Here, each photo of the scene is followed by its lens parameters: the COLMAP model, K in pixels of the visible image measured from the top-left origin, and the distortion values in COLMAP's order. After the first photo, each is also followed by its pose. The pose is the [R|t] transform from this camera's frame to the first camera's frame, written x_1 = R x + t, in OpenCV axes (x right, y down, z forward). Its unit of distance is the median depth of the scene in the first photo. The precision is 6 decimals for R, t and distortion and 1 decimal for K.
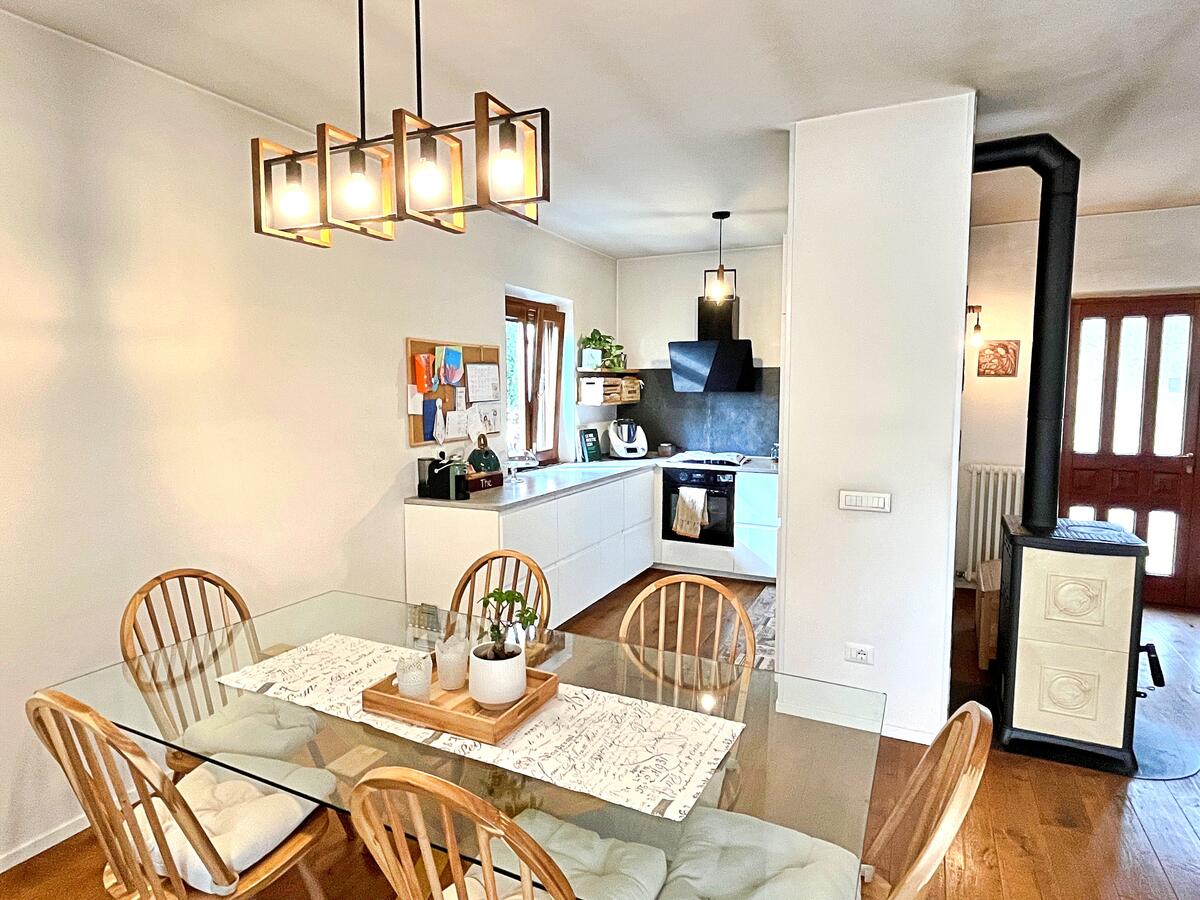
lens RADIAL K [[675.4, 0, 596.4], [0, 675.4, 449.7], [0, 0, 1]] dist [-0.004255, 0.002512]
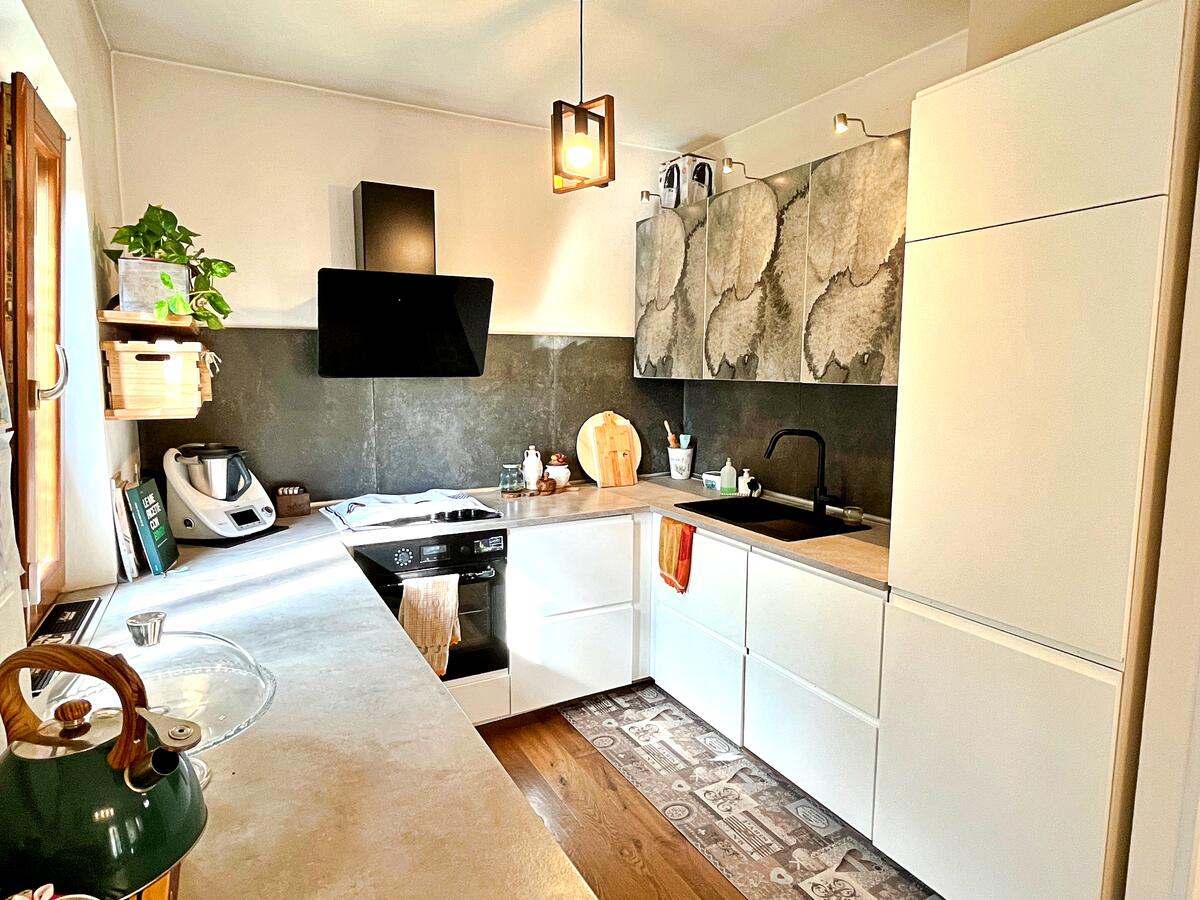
lens RADIAL K [[675.4, 0, 596.9], [0, 675.4, 449.4], [0, 0, 1]] dist [-0.004255, 0.002512]
pose [[0.582806, -0.094624, 0.807083, -0.168156], [0.072466, 0.995292, 0.064362, -0.056661], [-0.809374, 0.020975, 0.586919, 0.610437]]
